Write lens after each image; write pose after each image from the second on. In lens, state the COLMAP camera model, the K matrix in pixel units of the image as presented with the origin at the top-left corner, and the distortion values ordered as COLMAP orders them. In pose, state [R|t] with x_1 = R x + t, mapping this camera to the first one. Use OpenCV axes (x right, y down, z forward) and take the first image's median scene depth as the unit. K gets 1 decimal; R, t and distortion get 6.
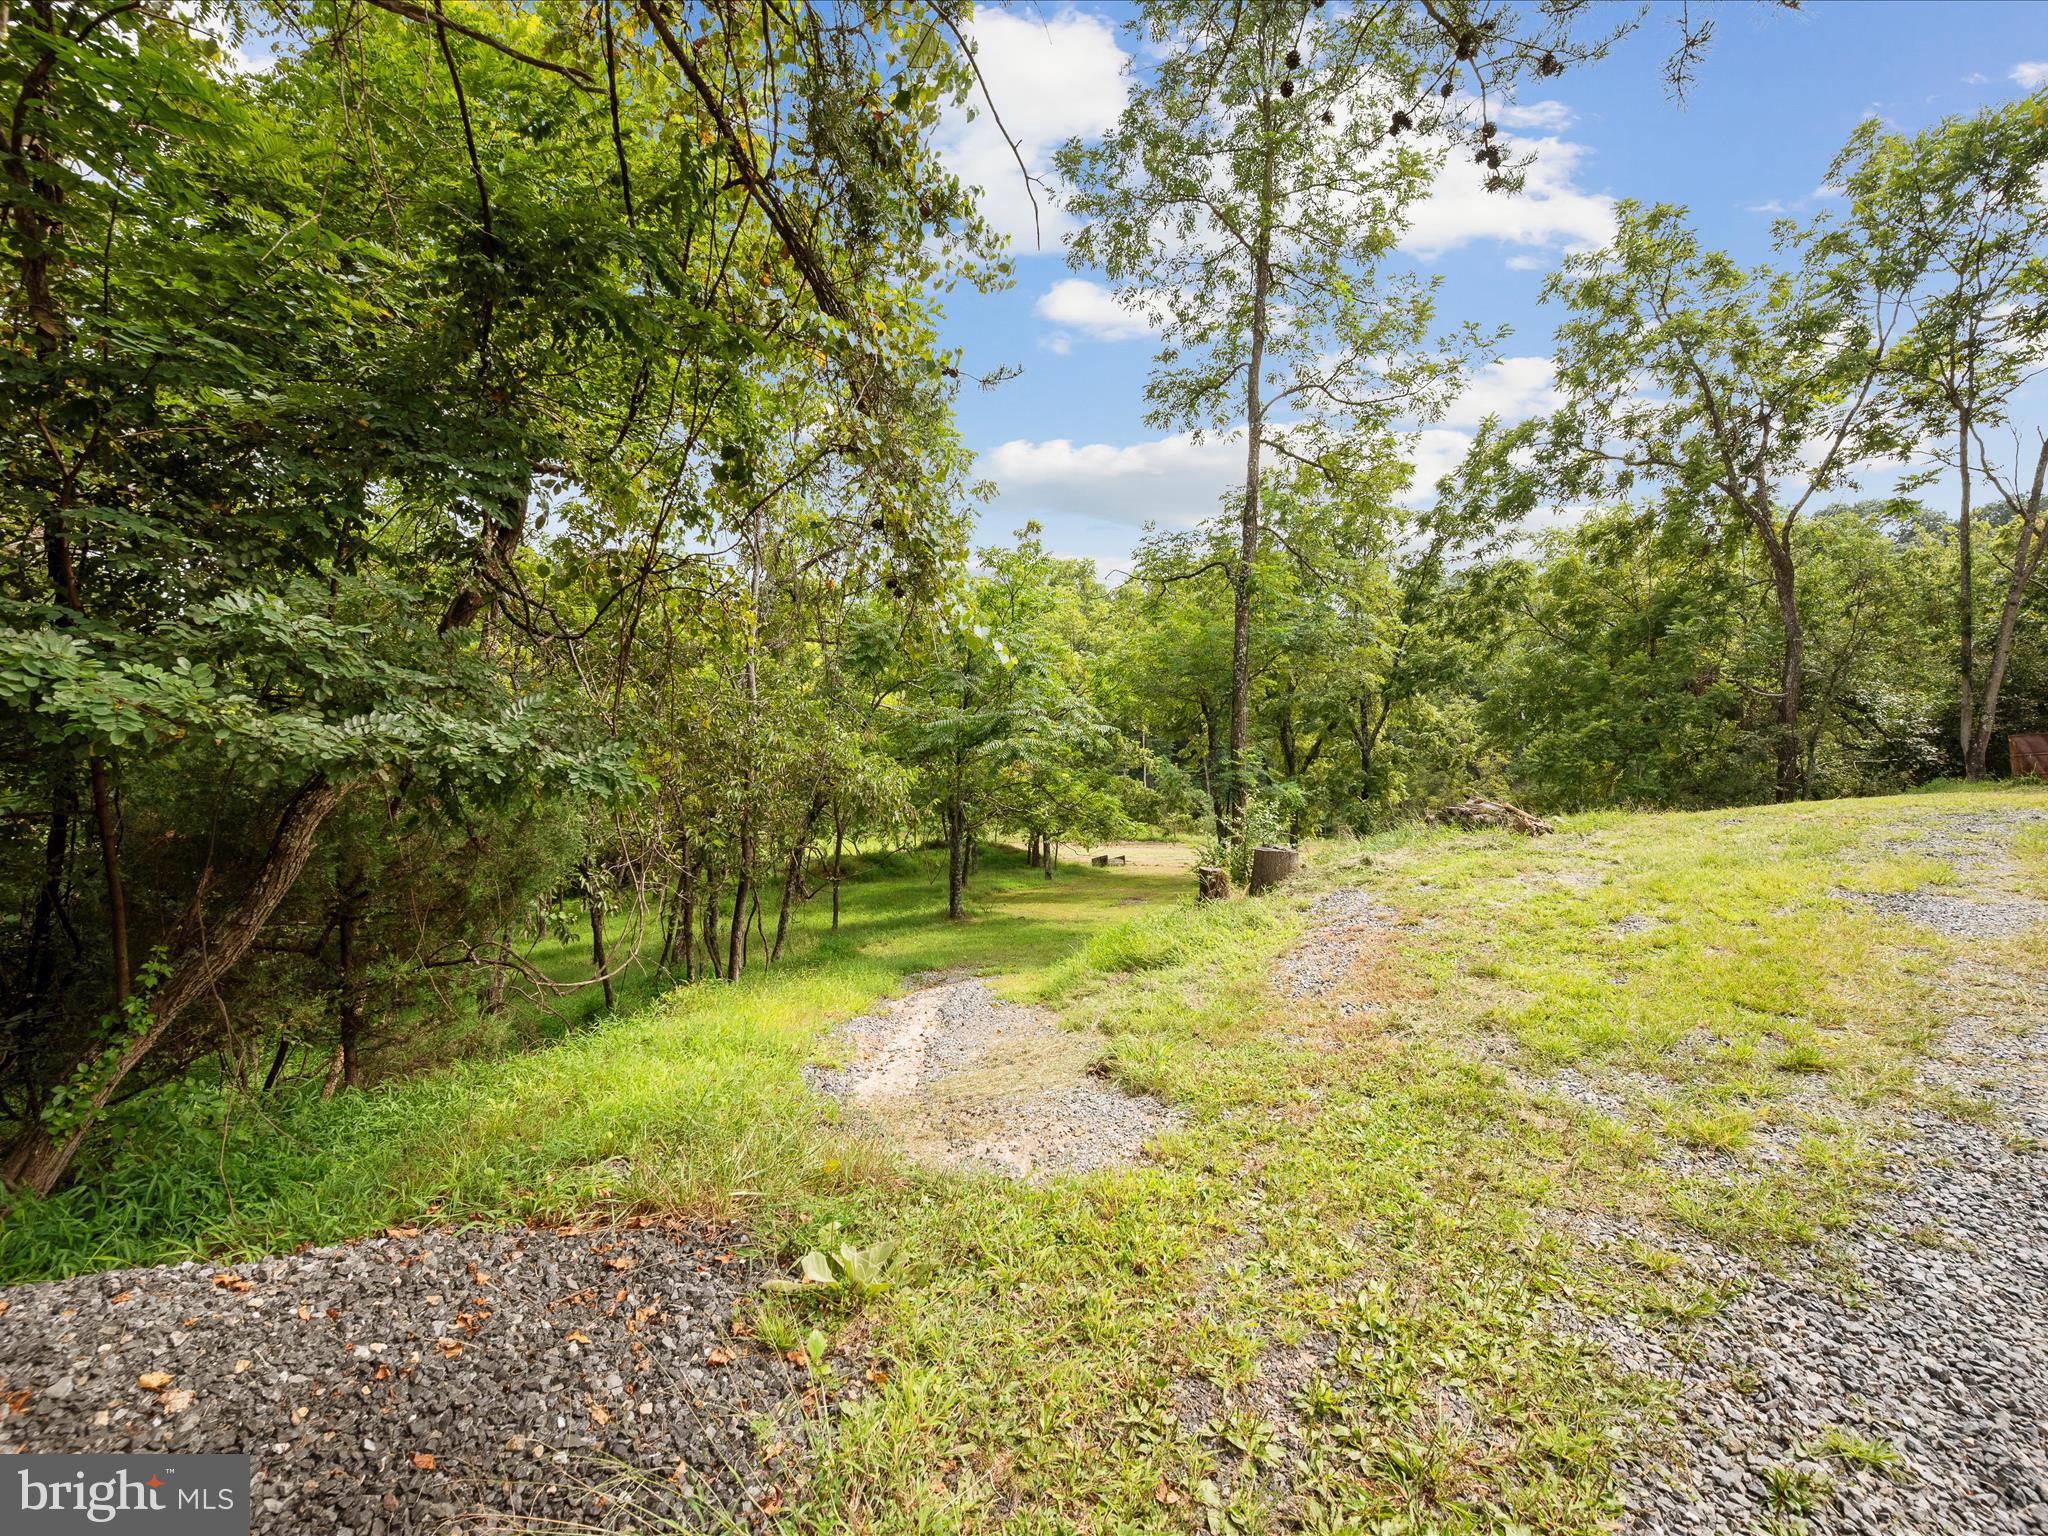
lens RADIAL K [[1434.8, 0, 1024.0], [0, 1434.8, 768.0], [0, 0, 1]] dist [0.097007, -0.103108]
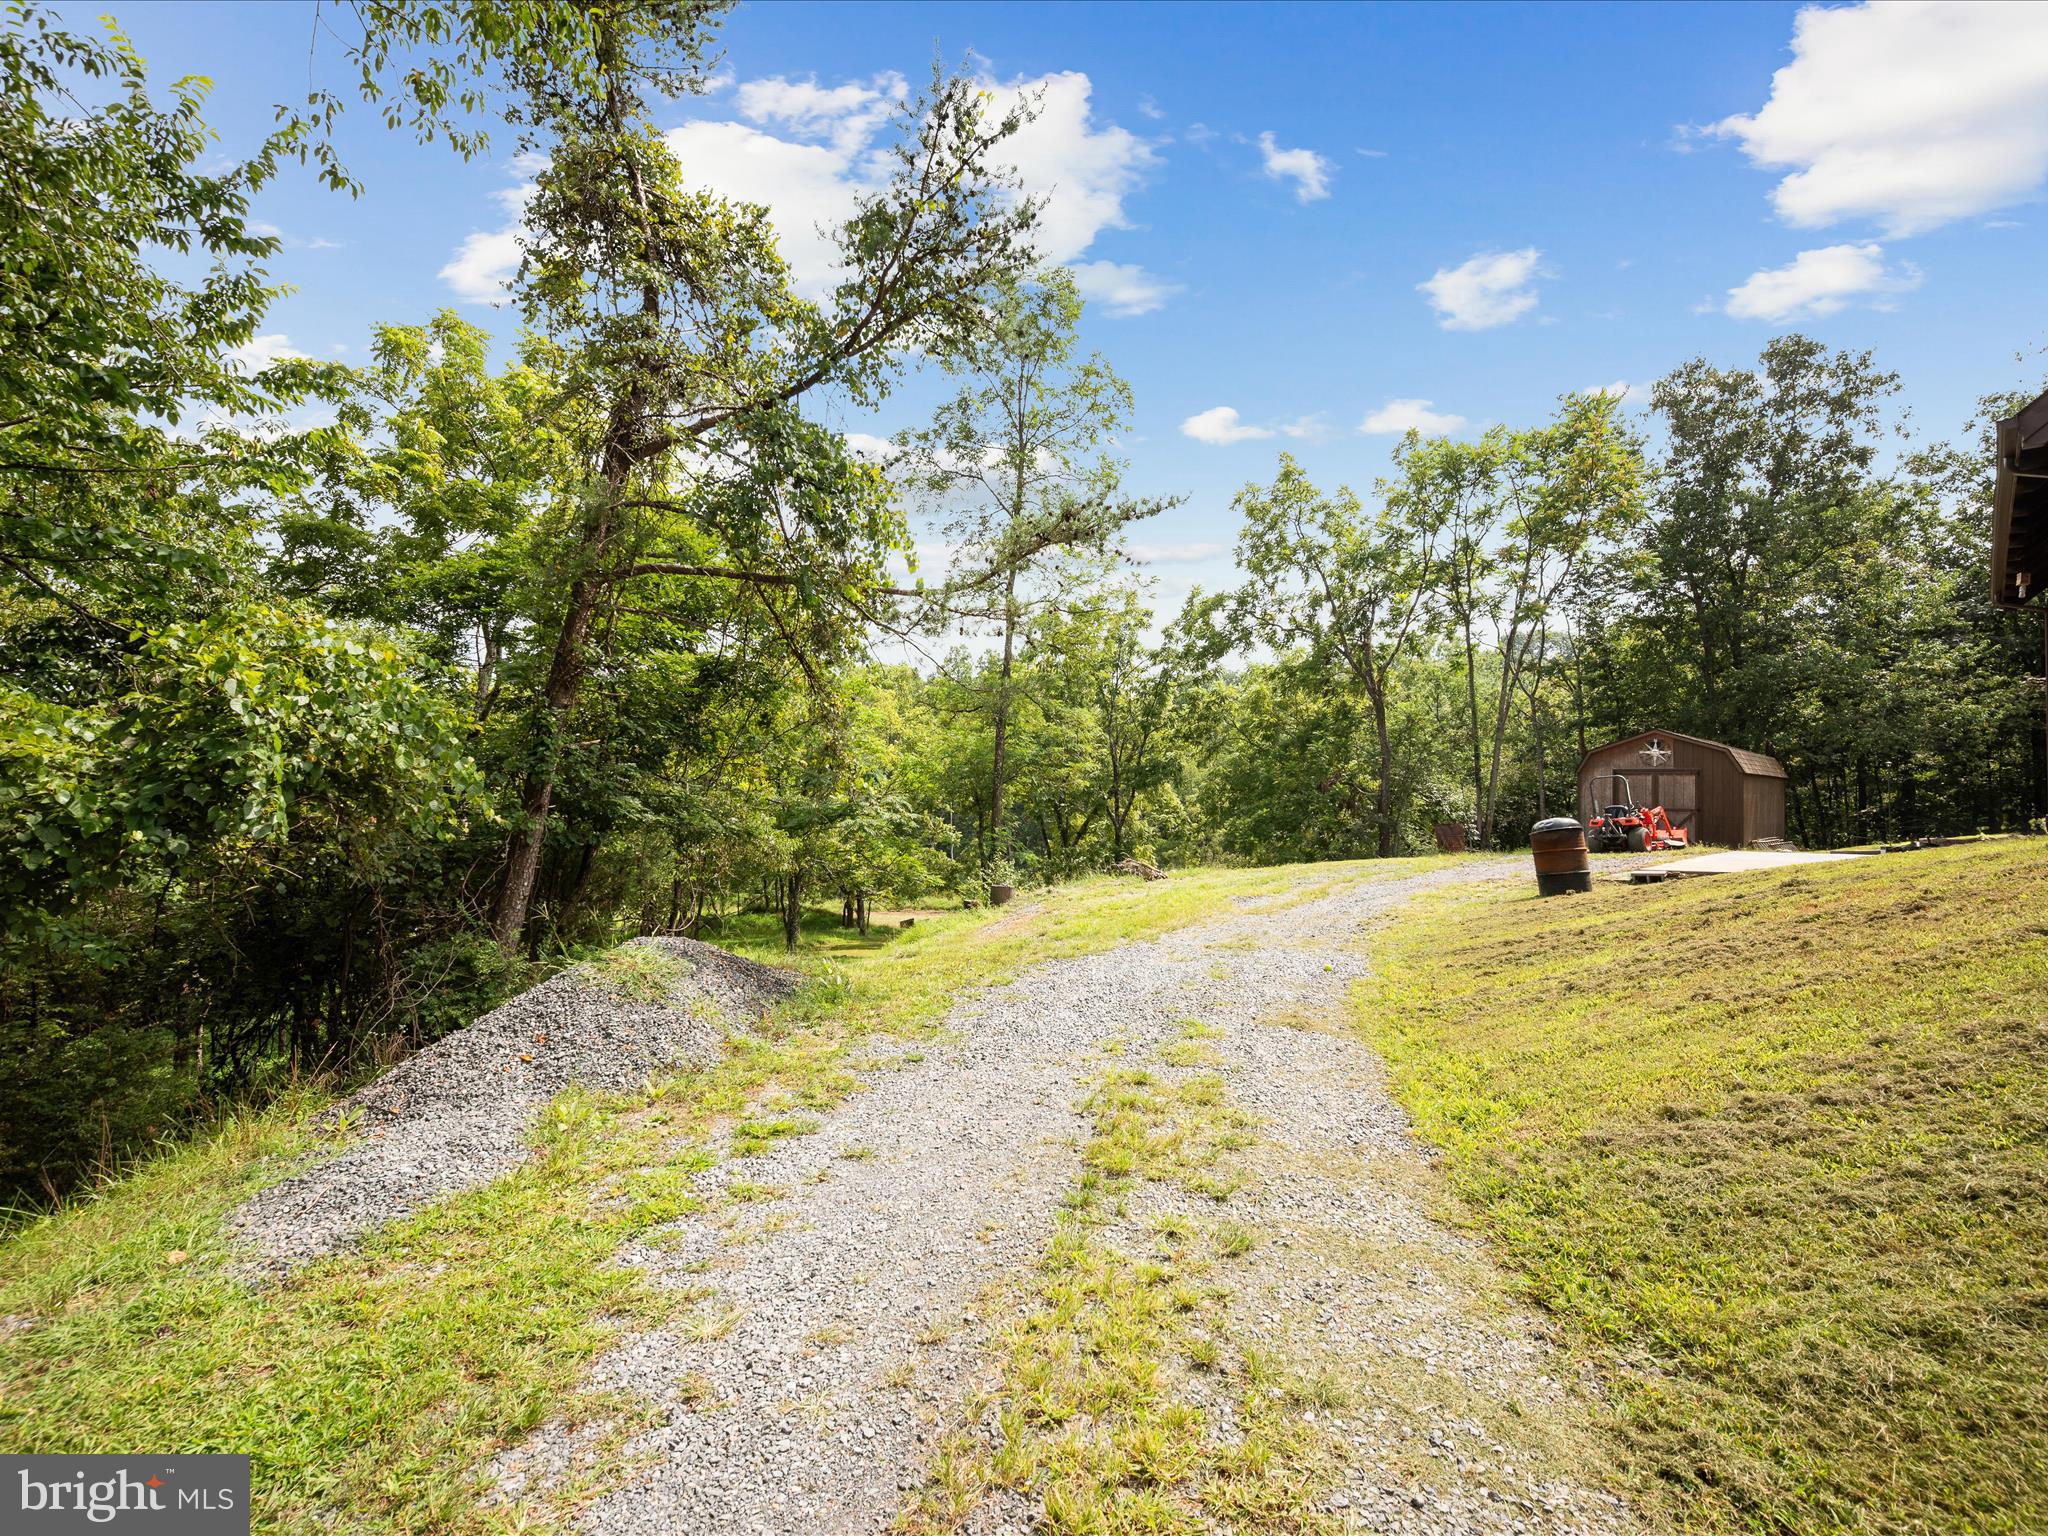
lens RADIAL K [[1434.8, 0, 1024.0], [0, 1434.8, 768.0], [0, 0, 1]] dist [0.097007, -0.103108]
pose [[0.991047, 0.014580, 0.132716, -0.017496], [-0.007750, 0.998626, -0.051836, 0.001024], [-0.133289, 0.050344, 0.989798, -0.295946]]
